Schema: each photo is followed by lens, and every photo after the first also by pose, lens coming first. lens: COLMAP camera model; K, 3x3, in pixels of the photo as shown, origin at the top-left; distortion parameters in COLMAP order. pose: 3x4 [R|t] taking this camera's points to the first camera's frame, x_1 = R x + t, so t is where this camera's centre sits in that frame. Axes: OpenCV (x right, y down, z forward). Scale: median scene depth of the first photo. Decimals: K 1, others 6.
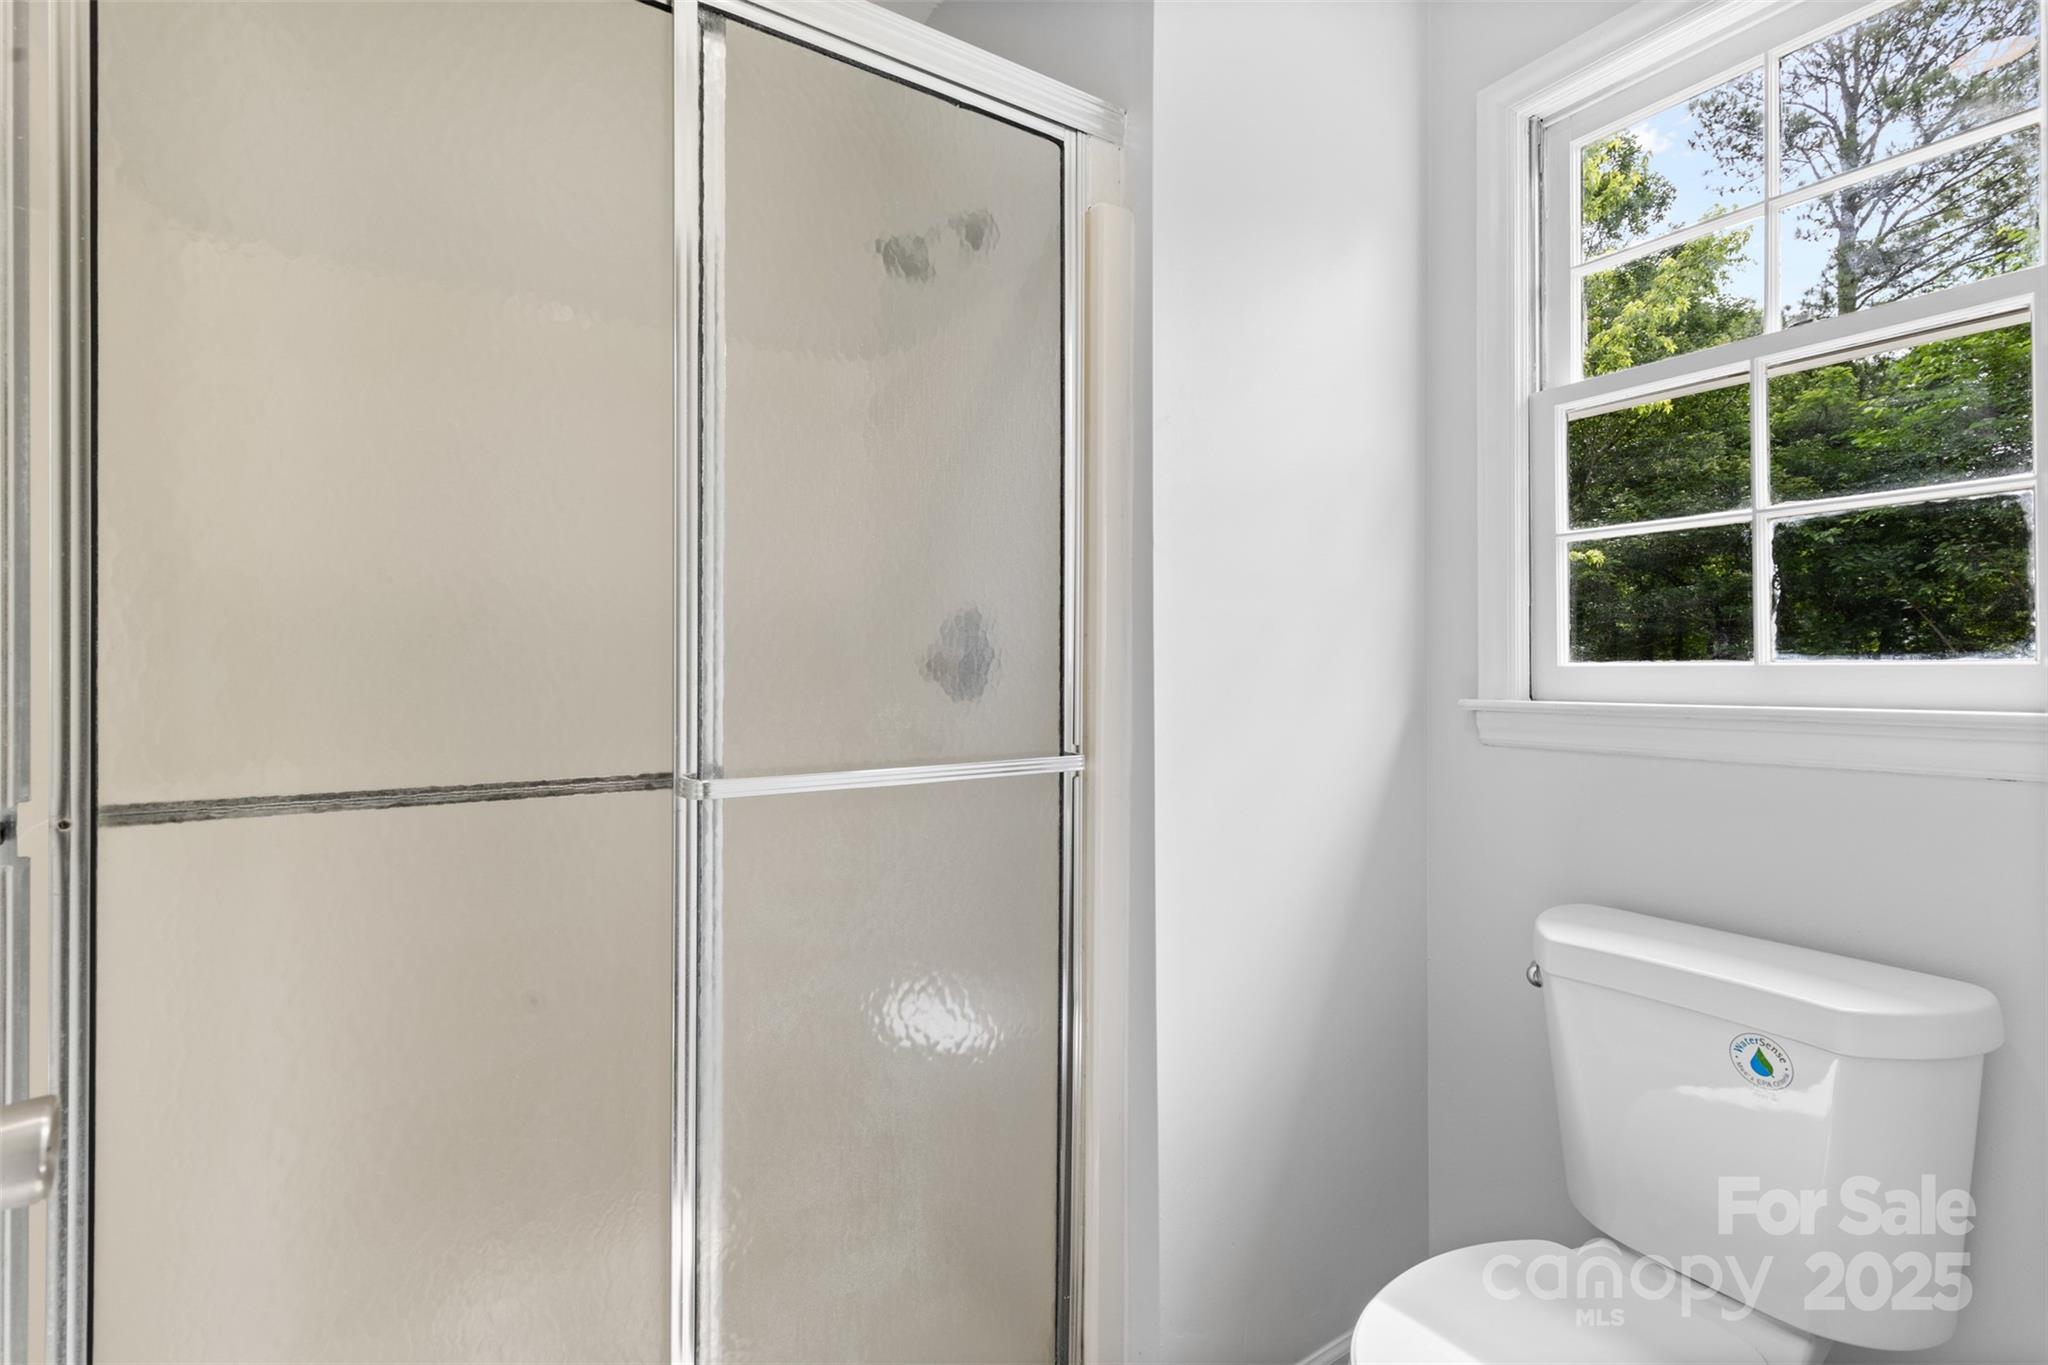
lens RADIAL K [[922.5, 0, 1019.3], [0, 922.5, 682.1], [0, 0, 1]] dist [0.010719, 0.000078]
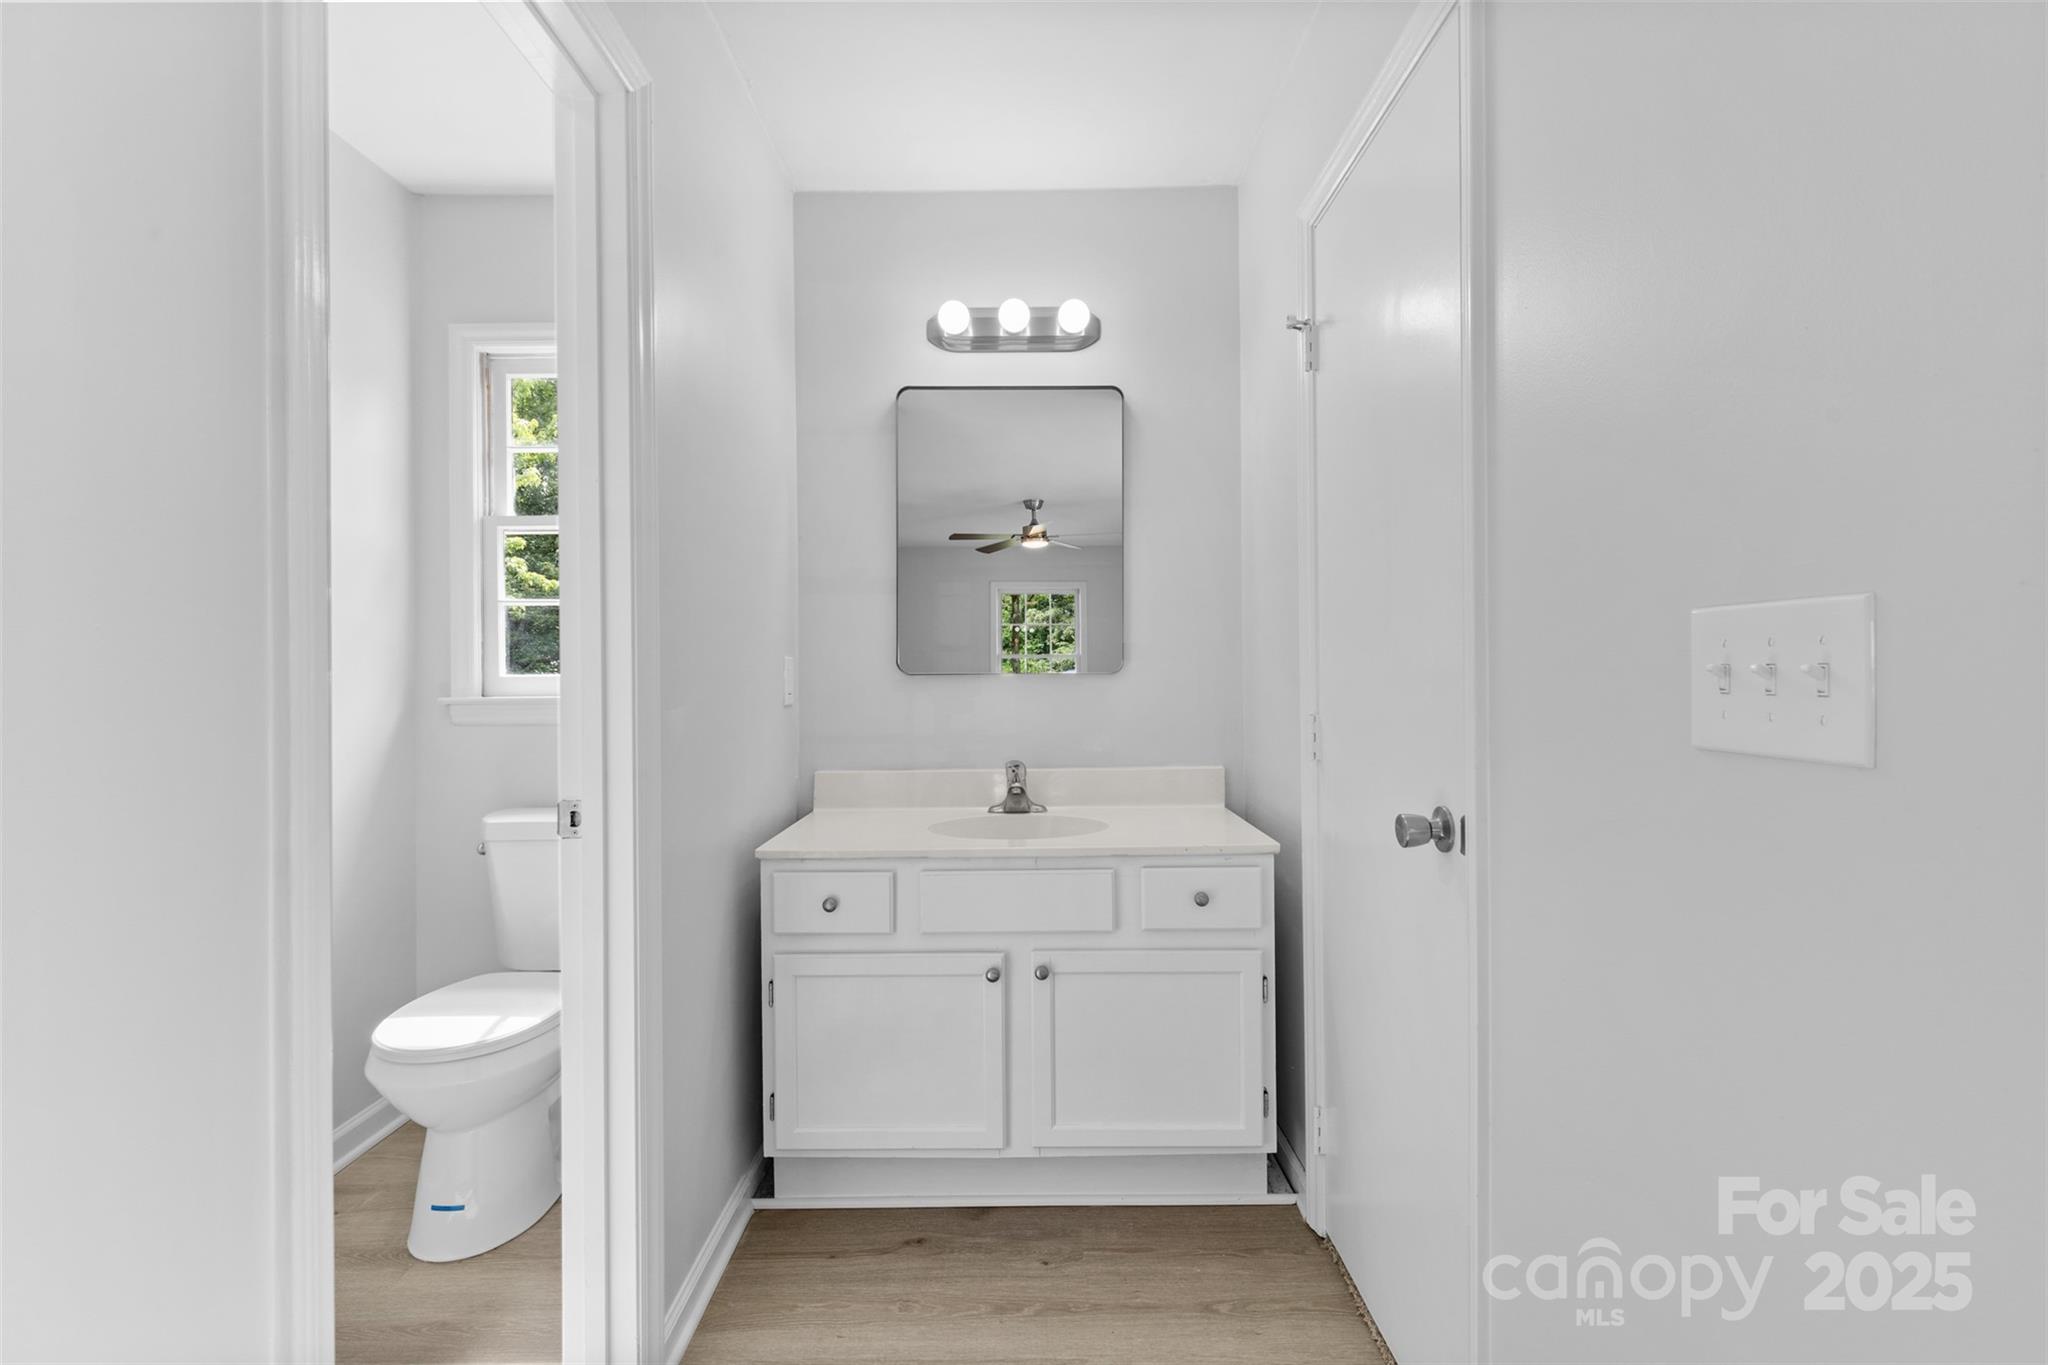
lens RADIAL K [[922.5, 0, 1018.2], [0, 922.5, 683.1], [0, 0, 1]] dist [0.010719, 0.000078]
pose [[0.535140, -0.001698, 0.844762, -0.356275], [-0.006462, 0.999960, 0.006103, -0.022780], [-0.844739, -0.008725, 0.535108, -0.736348]]
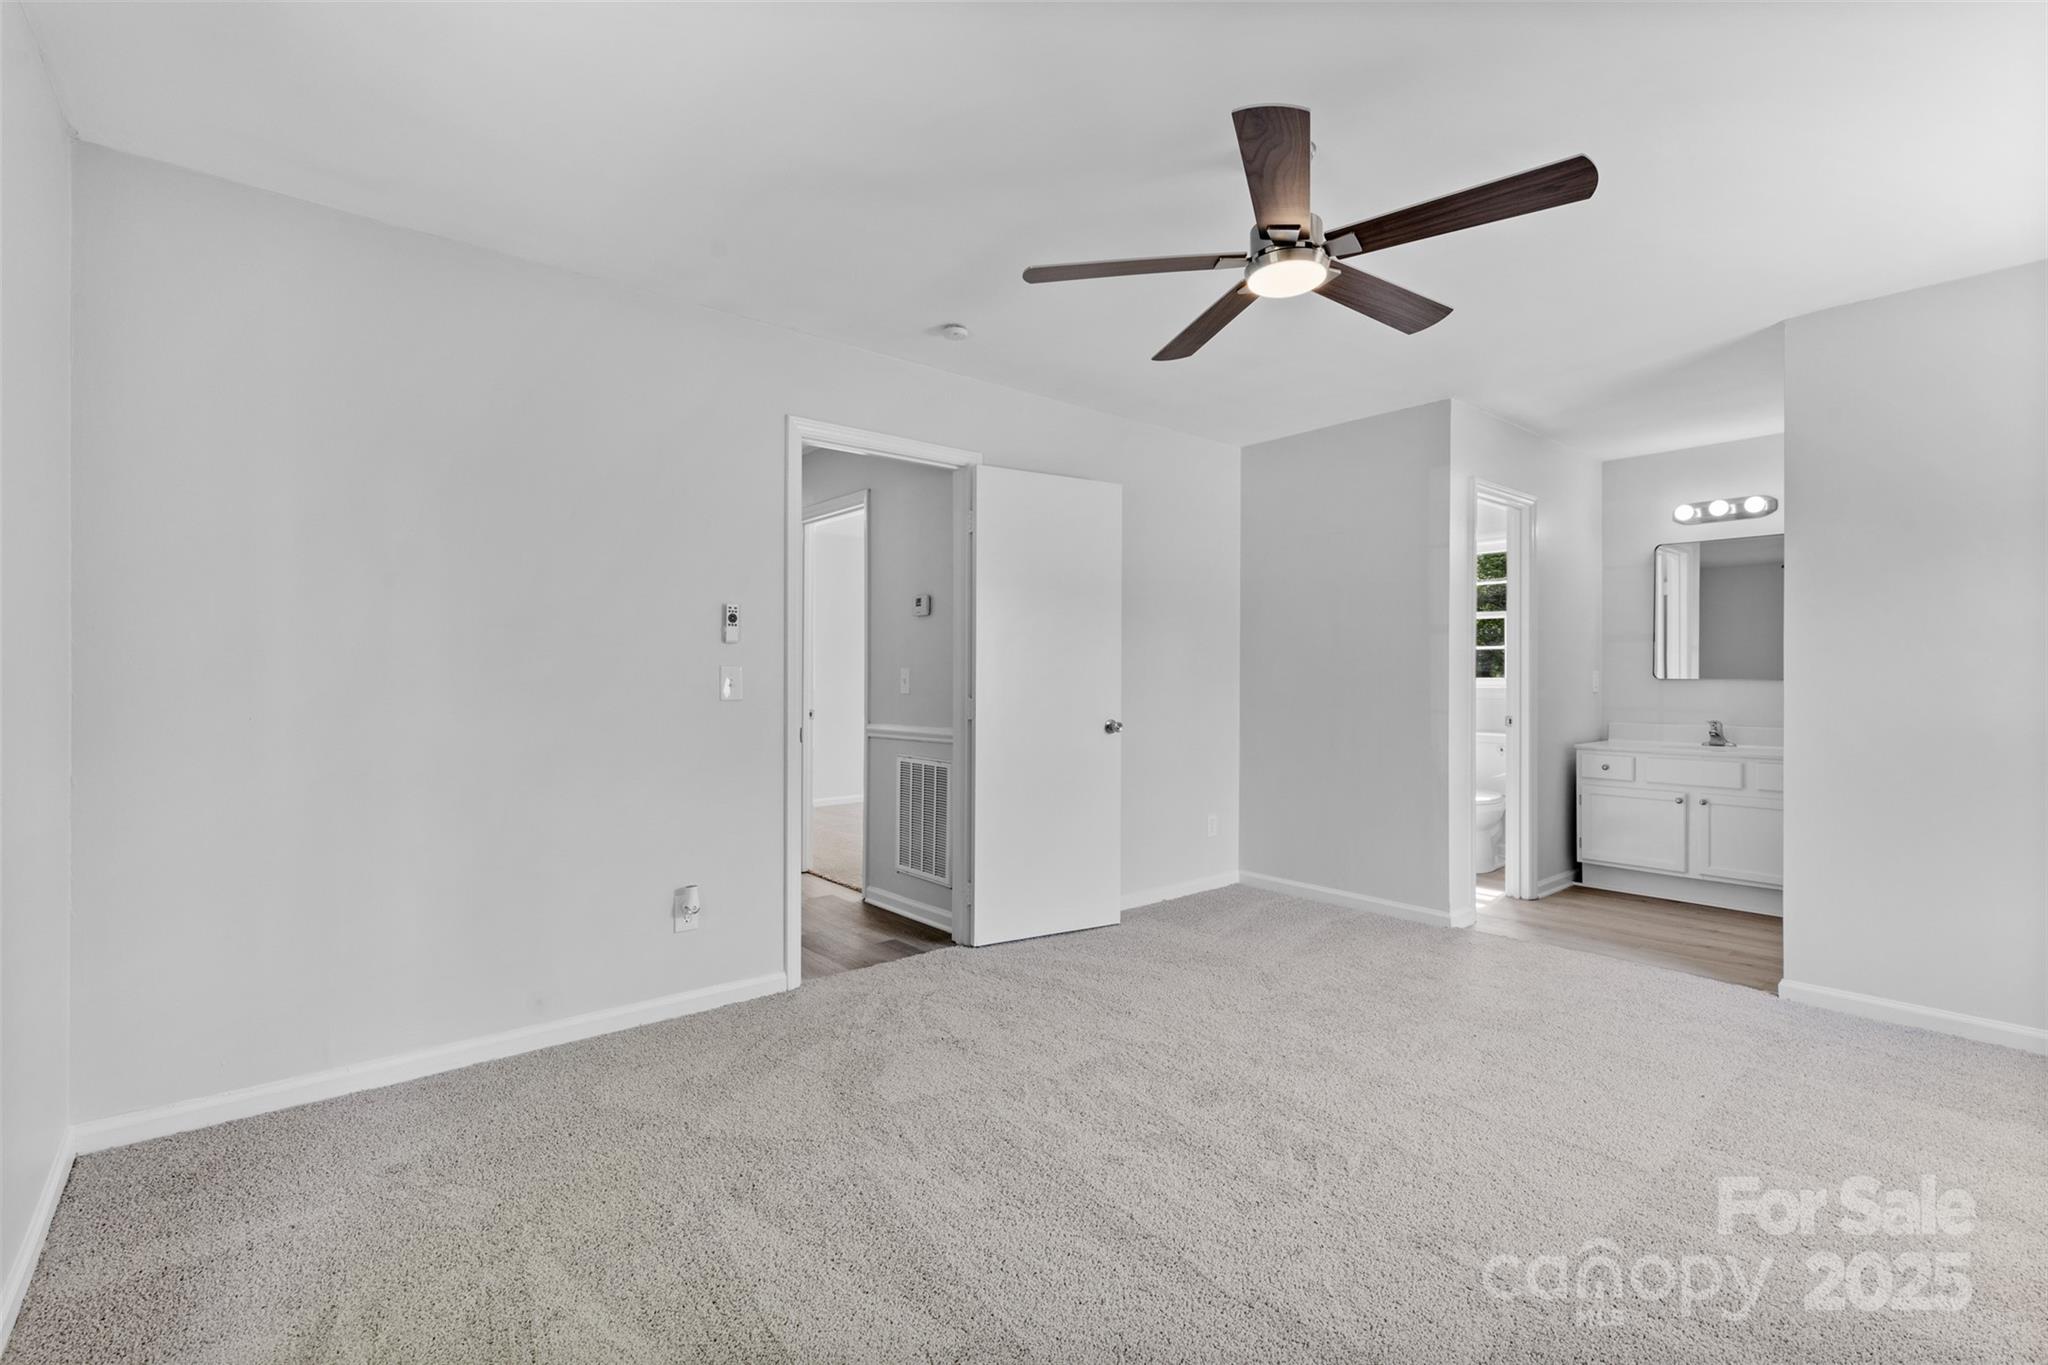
lens RADIAL K [[922.5, 0, 1030.7], [0, 922.5, 682.2], [0, 0, 1]] dist [0.010719, 0.000078]
pose [[0.988750, 0.003044, 0.149549, -2.465894], [-0.005922, 0.999806, 0.018808, -0.078973], [-0.149463, -0.019482, 0.988575, -3.467662]]
